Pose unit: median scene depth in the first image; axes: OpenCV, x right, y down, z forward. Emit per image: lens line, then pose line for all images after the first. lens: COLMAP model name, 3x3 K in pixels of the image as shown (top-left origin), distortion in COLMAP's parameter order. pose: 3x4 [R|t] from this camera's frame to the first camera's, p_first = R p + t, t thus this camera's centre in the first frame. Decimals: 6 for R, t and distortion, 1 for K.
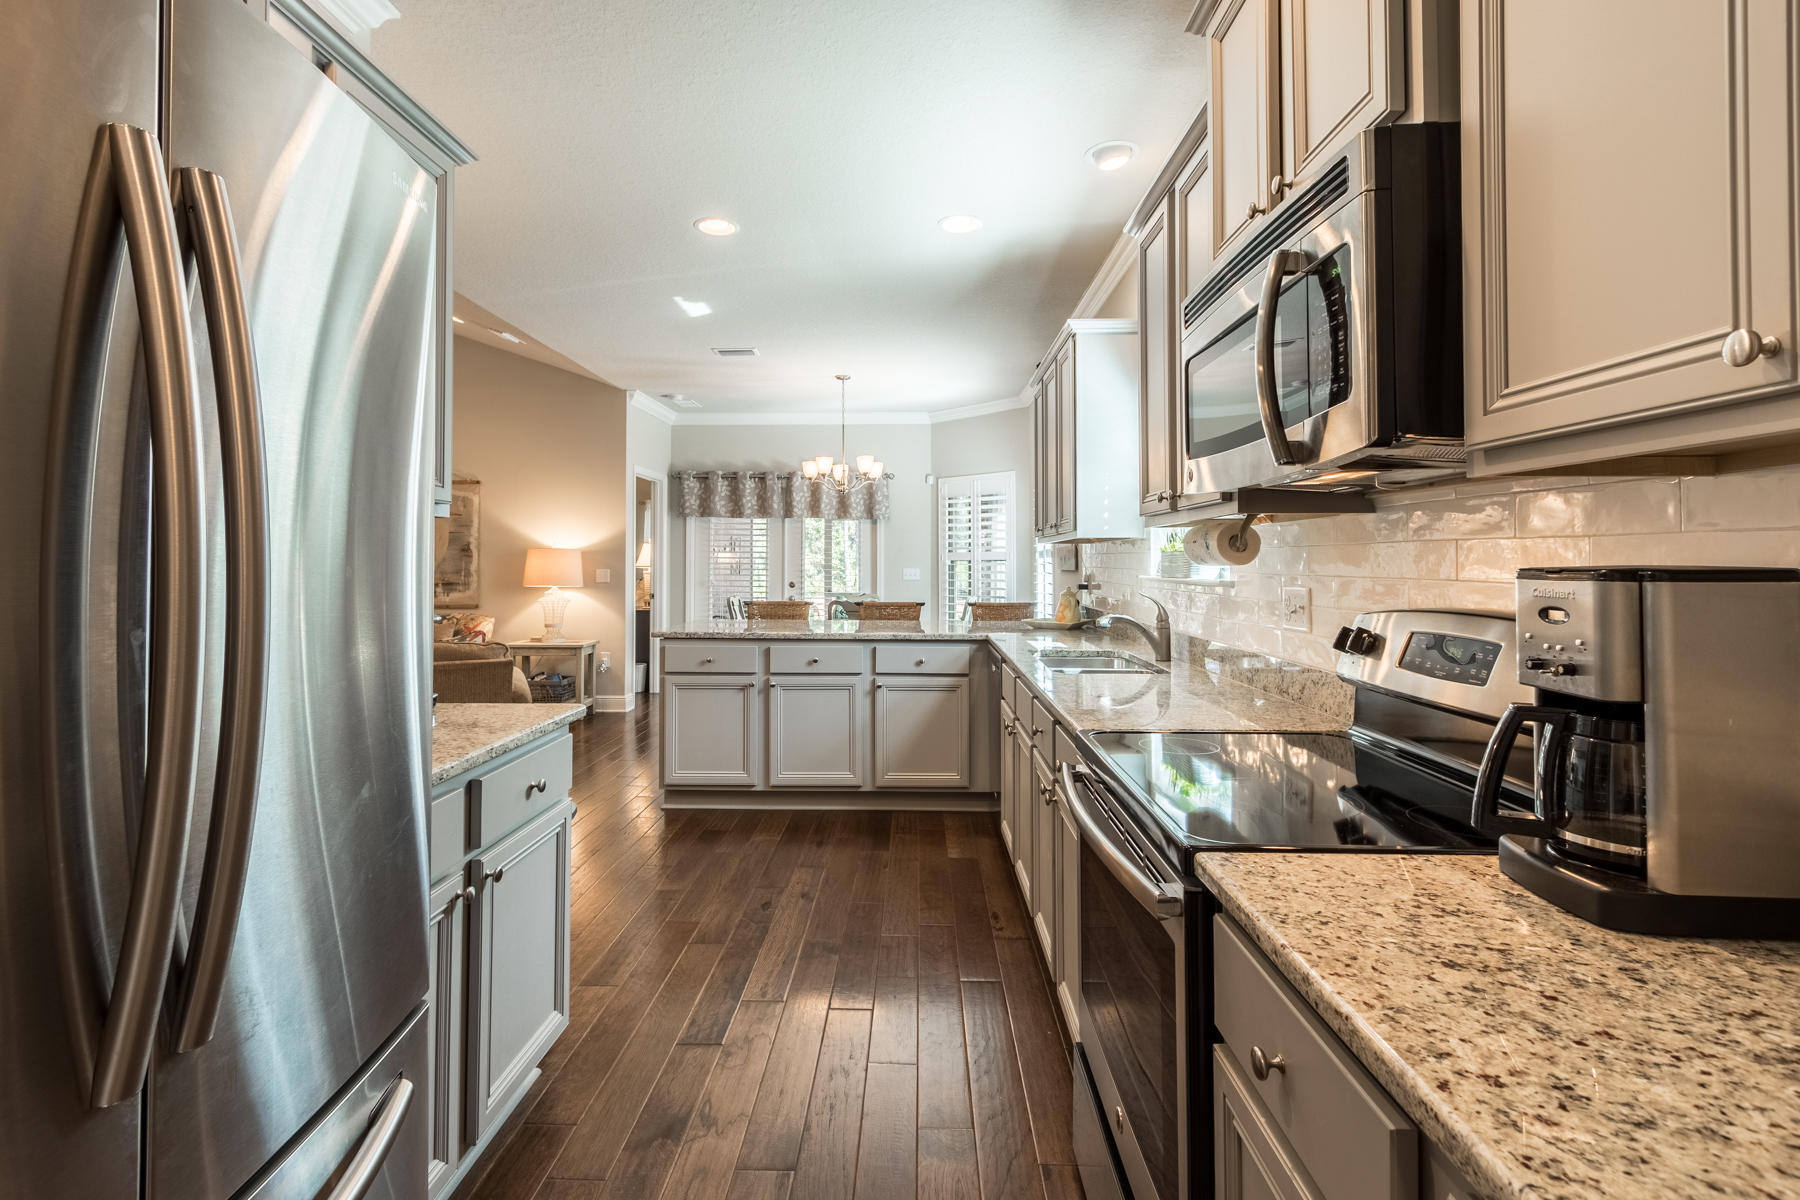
lens RADIAL K [[847.1, 0, 897.4], [0, 847.1, 571.7], [0, 0, 1]] dist [0.000966, -0.000218]
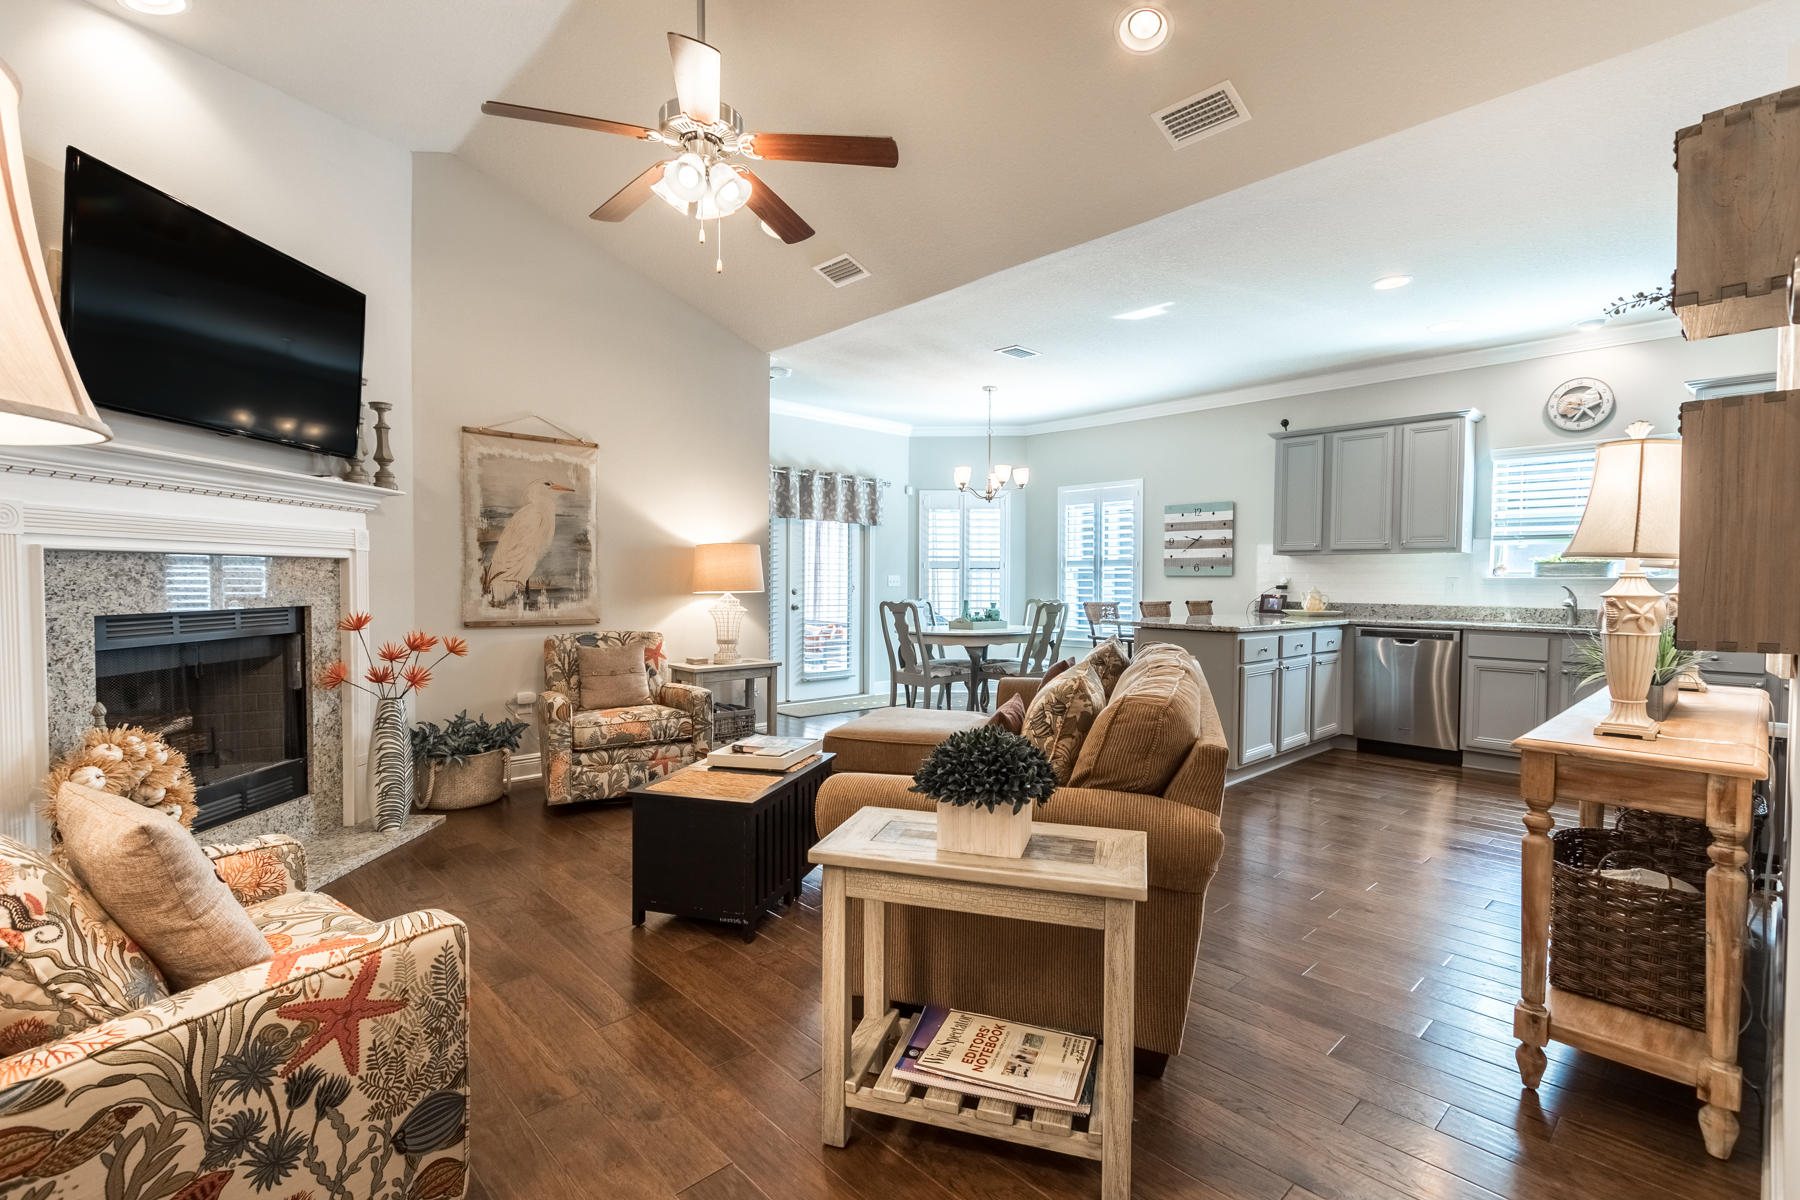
lens RADIAL K [[809.6, 0, 886.9], [0, 809.6, 601.4], [0, 0, 1]] dist [0.003422, 0.000012]
pose [[0.721793, -0.014386, 0.691959, -0.790064], [0.002945, 0.999839, 0.017714, 0.012673], [-0.692102, -0.010748, 0.721719, 0.343408]]
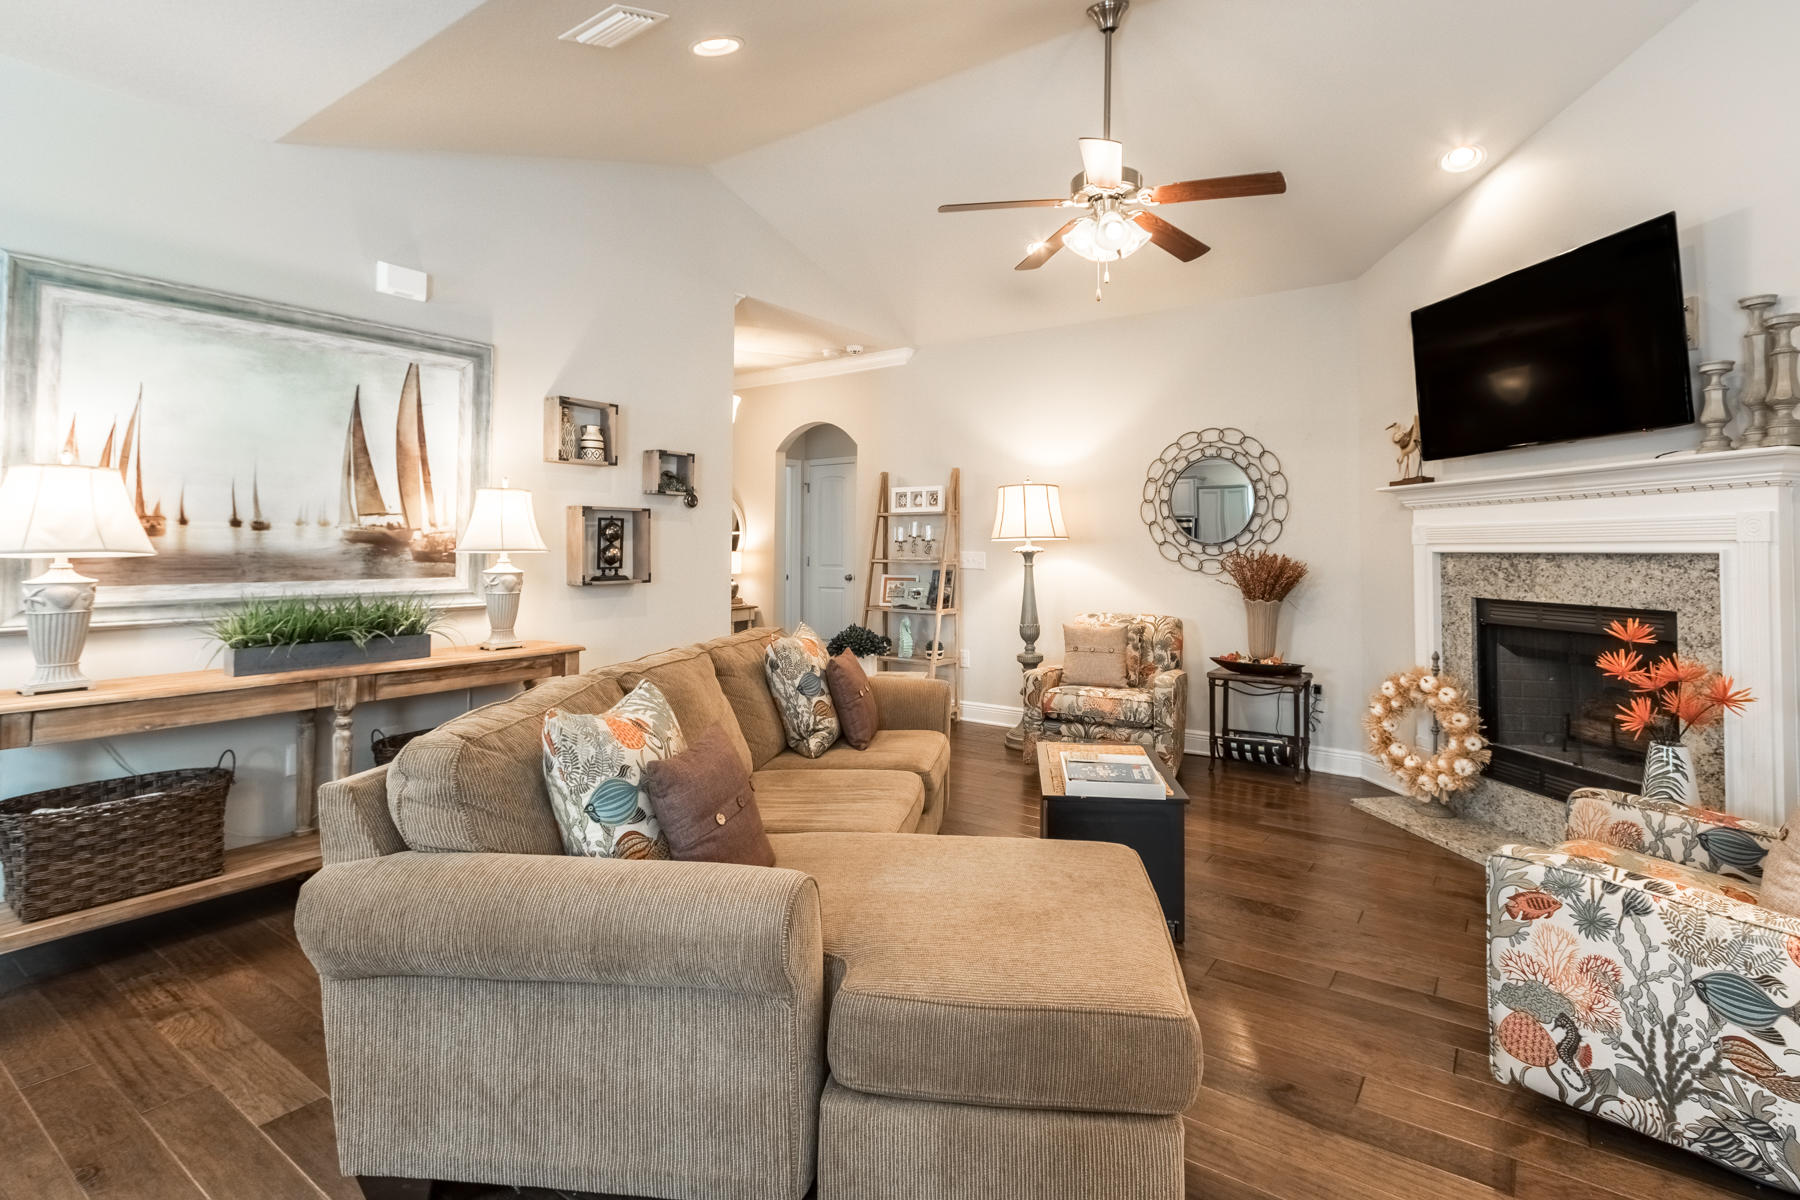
lens RADIAL K [[866.2, 0, 965.6], [0, 866.2, 503.5], [0, 0, 1]] dist [0.000330, -0.000520]
pose [[-0.536227, -0.045582, -0.842842, -0.160525], [-0.015559, 0.998905, -0.044124, -0.005884], [0.843931, -0.010547, -0.536349, 0.857077]]
